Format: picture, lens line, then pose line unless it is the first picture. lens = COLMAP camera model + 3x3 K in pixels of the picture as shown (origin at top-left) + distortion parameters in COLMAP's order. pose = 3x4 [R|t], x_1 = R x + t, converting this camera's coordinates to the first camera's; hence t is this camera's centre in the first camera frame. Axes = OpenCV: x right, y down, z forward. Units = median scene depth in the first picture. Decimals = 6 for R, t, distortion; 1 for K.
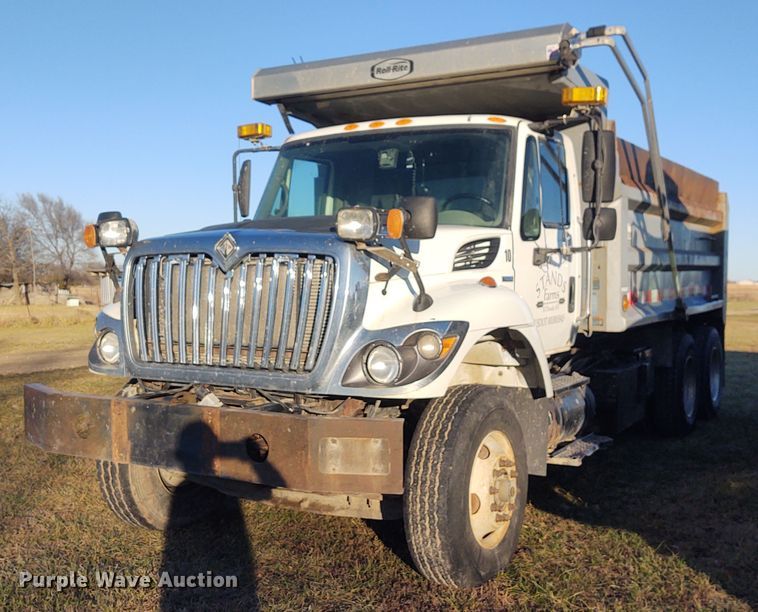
lens RADIAL K [[851.6, 0, 379.0], [0, 851.6, 306.0], [0, 0, 1]] dist [0.154935, -0.483435]
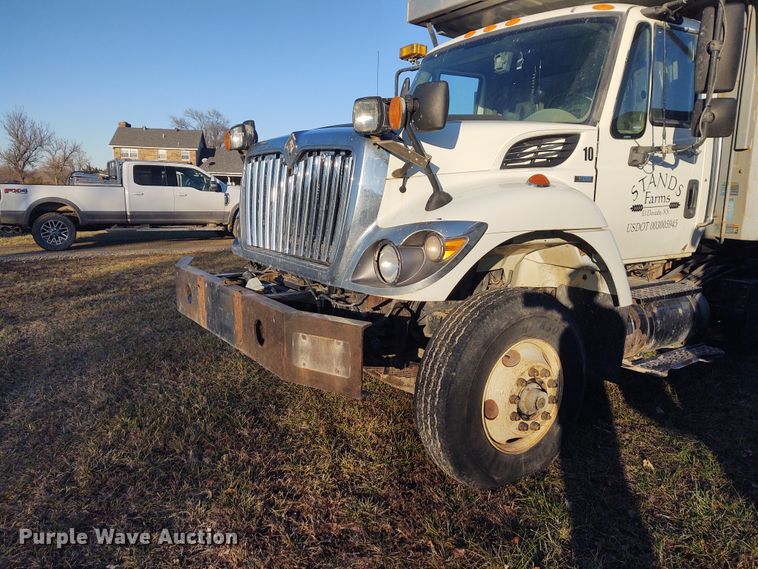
lens RADIAL K [[563.7, 0, 379.0], [0, 563.7, 284.5], [0, 0, 1]] dist [0.061953, -0.104564]
pose [[0.905323, 0.088451, -0.415412, 0.198919], [-0.030165, 0.988995, 0.144841, -0.000742], [0.423652, -0.118597, 0.898028, 0.303729]]
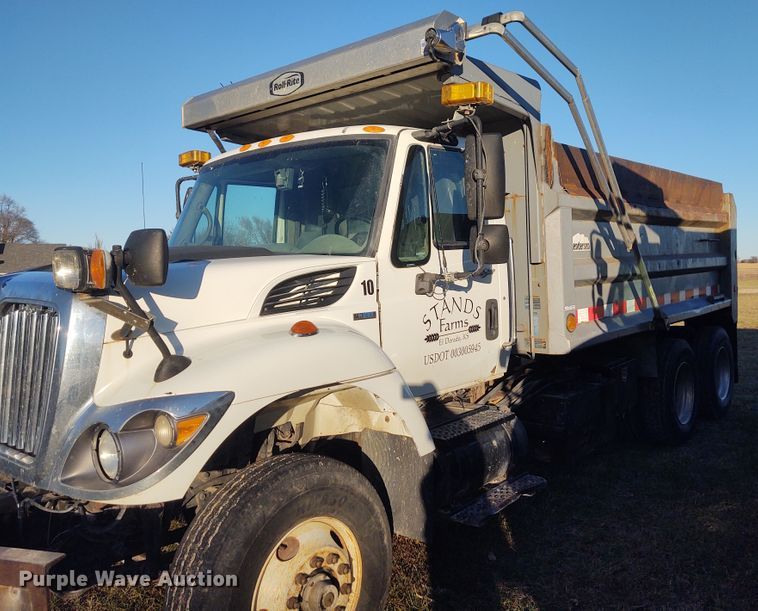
lens RADIAL K [[640.8, 0, 412.1], [0, 640.8, 287.6], [0, 0, 1]] dist [0.086142, -0.172988]
pose [[0.987917, -0.031127, -0.151827, 0.268937], [0.030479, 0.999514, -0.006590, -0.049444], [0.151958, 0.001883, 0.988385, 0.353598]]
